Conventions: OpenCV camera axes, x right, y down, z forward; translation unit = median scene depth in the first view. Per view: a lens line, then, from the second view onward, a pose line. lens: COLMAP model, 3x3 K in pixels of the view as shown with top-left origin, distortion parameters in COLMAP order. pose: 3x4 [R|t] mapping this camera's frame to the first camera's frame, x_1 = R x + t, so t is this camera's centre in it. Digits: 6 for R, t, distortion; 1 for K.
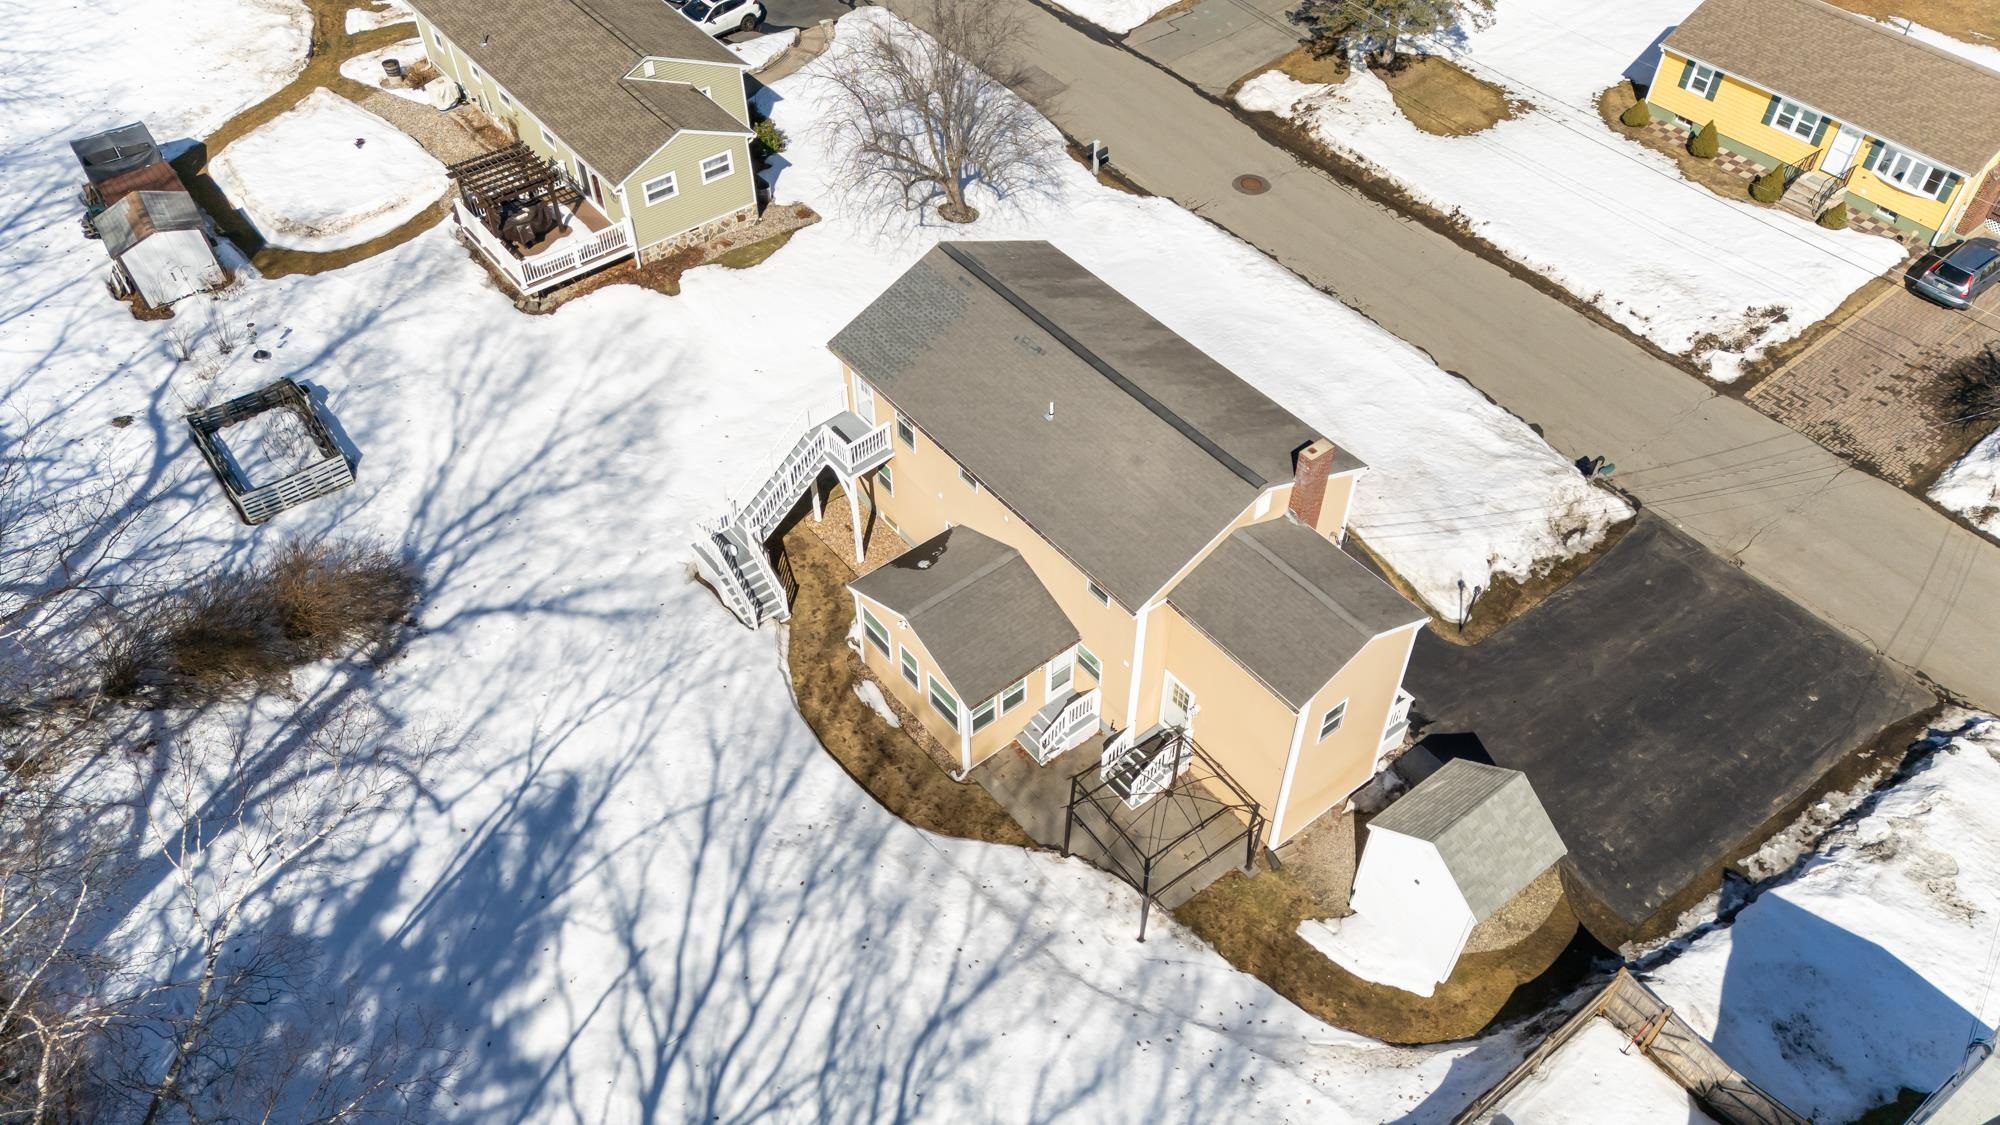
lens RADIAL K [[1458.7, 0, 986.2], [0, 1458.7, 572.2], [0, 0, 1]] dist [0.080827, -0.043385]
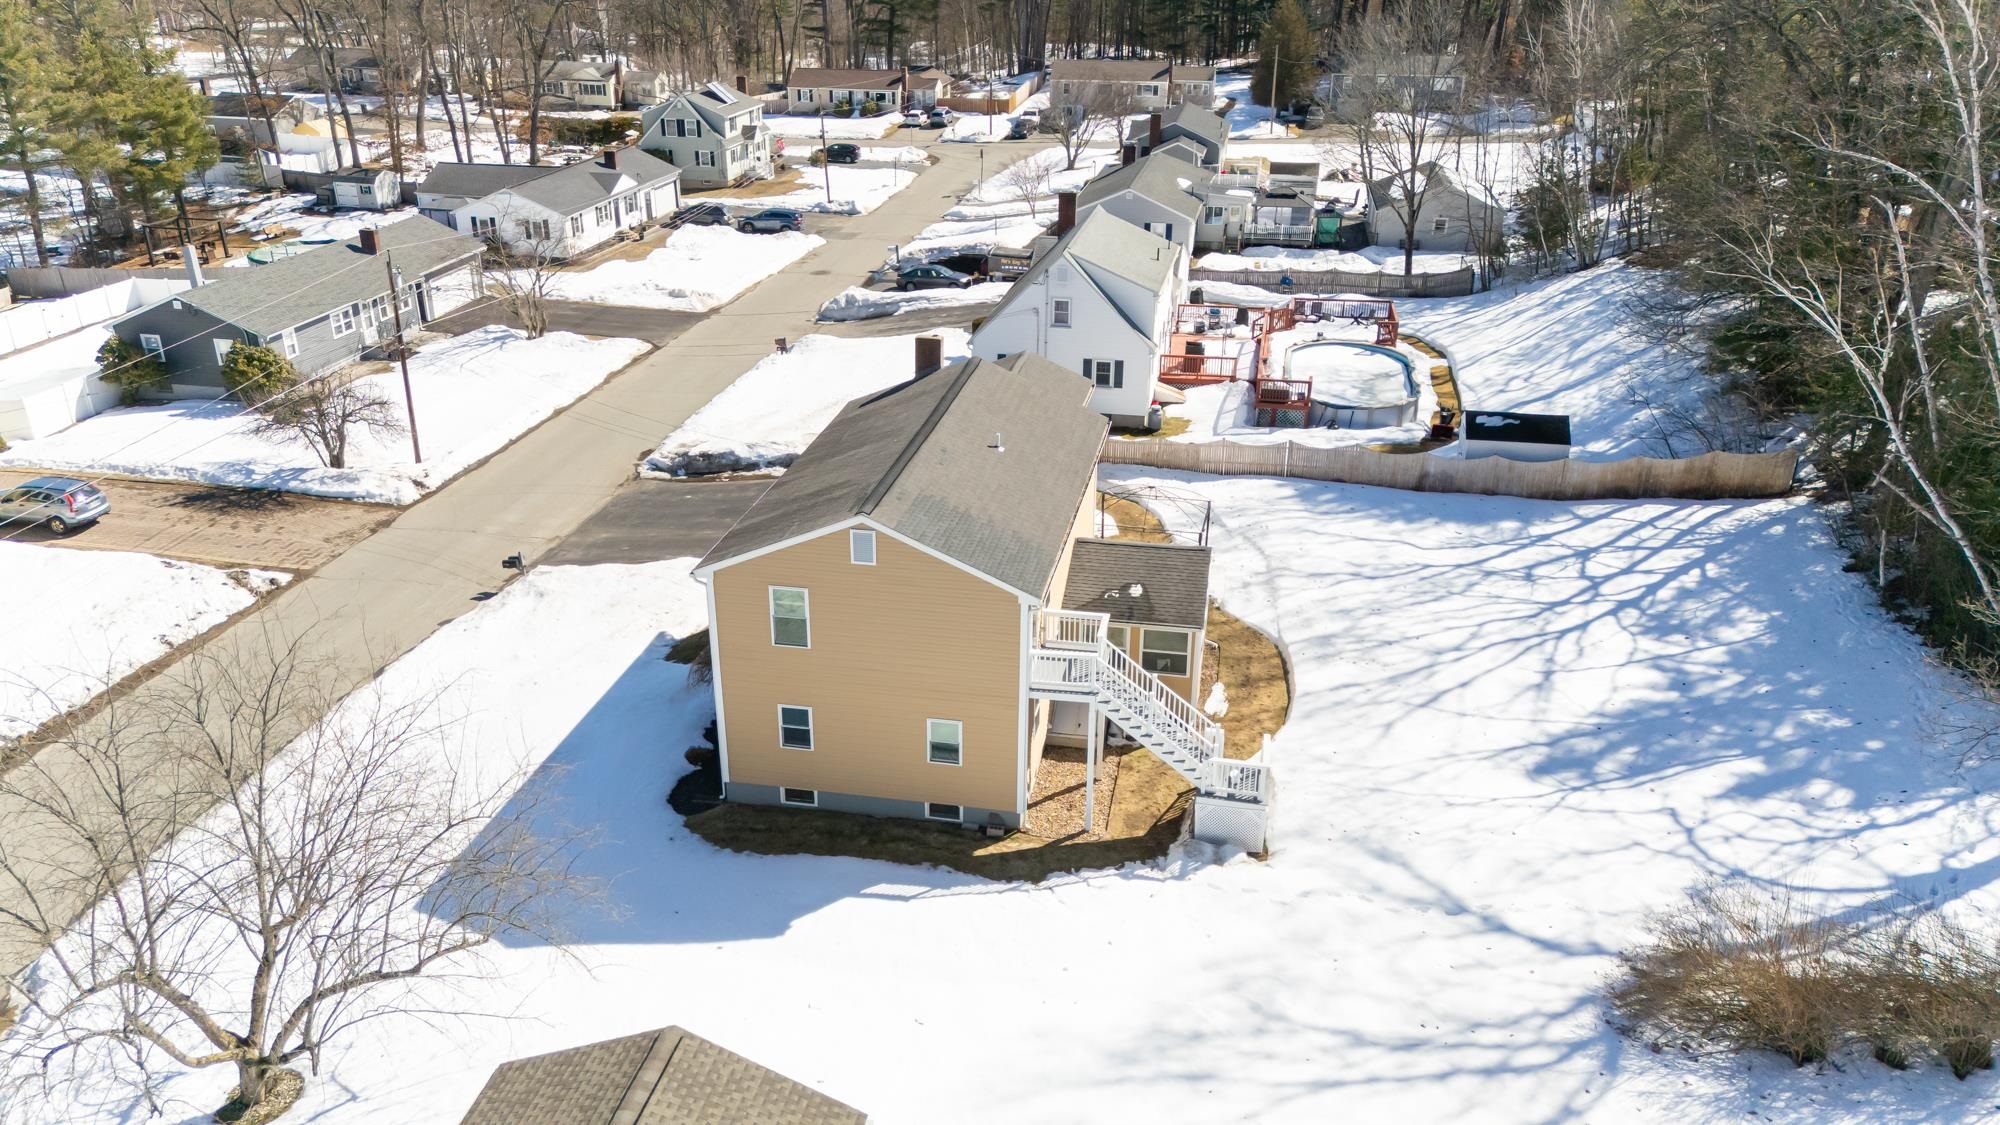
lens RADIAL K [[1503.0, 0, 992.8], [0, 1503.0, 506.8], [0, 0, 1]] dist [0.067937, 0.001541]
pose [[-0.656494, -0.278862, 0.700894, -0.606443], [0.546402, 0.464794, 0.696715, -0.715243], [-0.520058, 0.840359, -0.152764, 1.032993]]
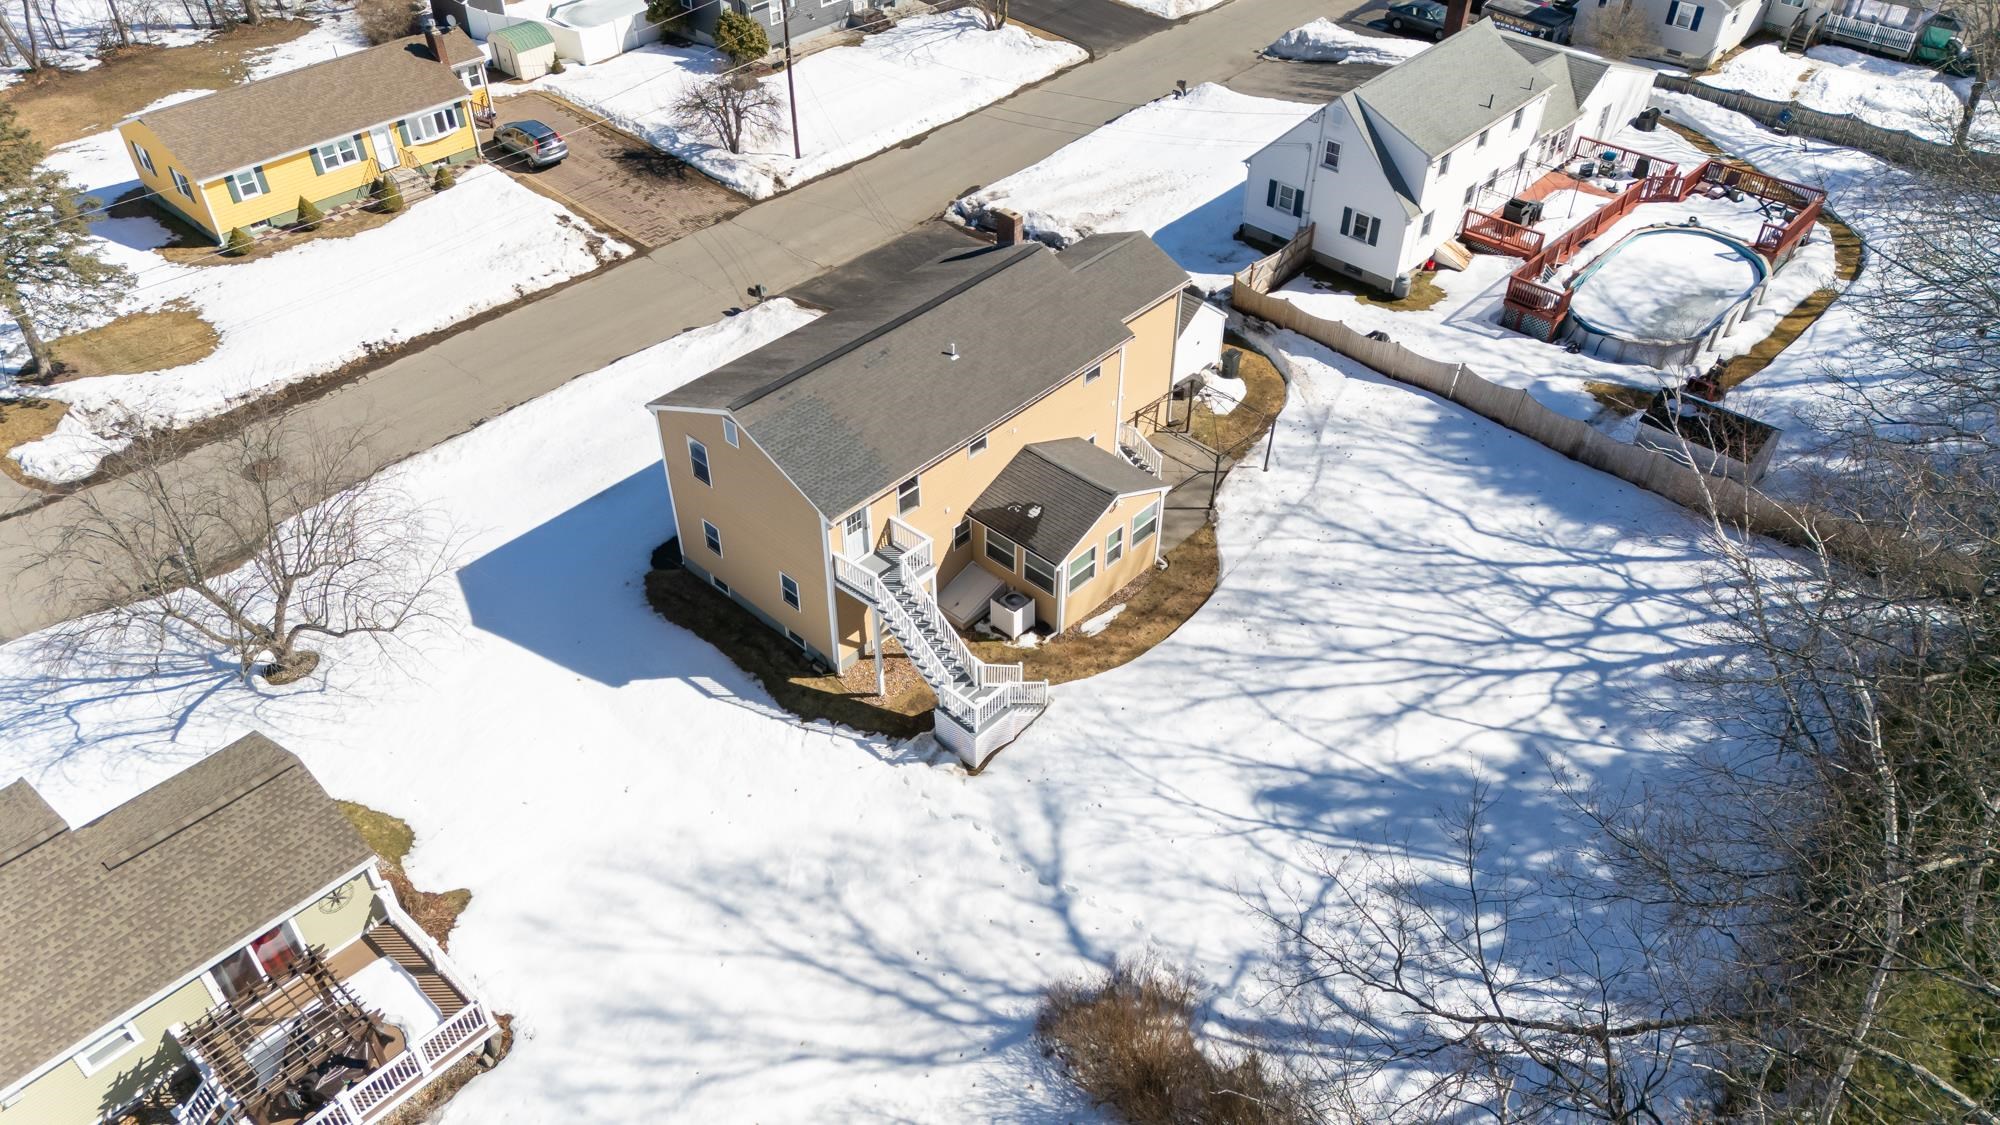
lens RADIAL K [[1458.7, 0, 986.2], [0, 1458.7, 572.2], [0, 0, 1]] dist [0.080827, -0.043385]
pose [[-0.146329, -0.645941, 0.749232, -0.809875], [0.721538, 0.448434, 0.527532, -0.539742], [-0.676735, 0.617793, 0.400452, 0.535689]]
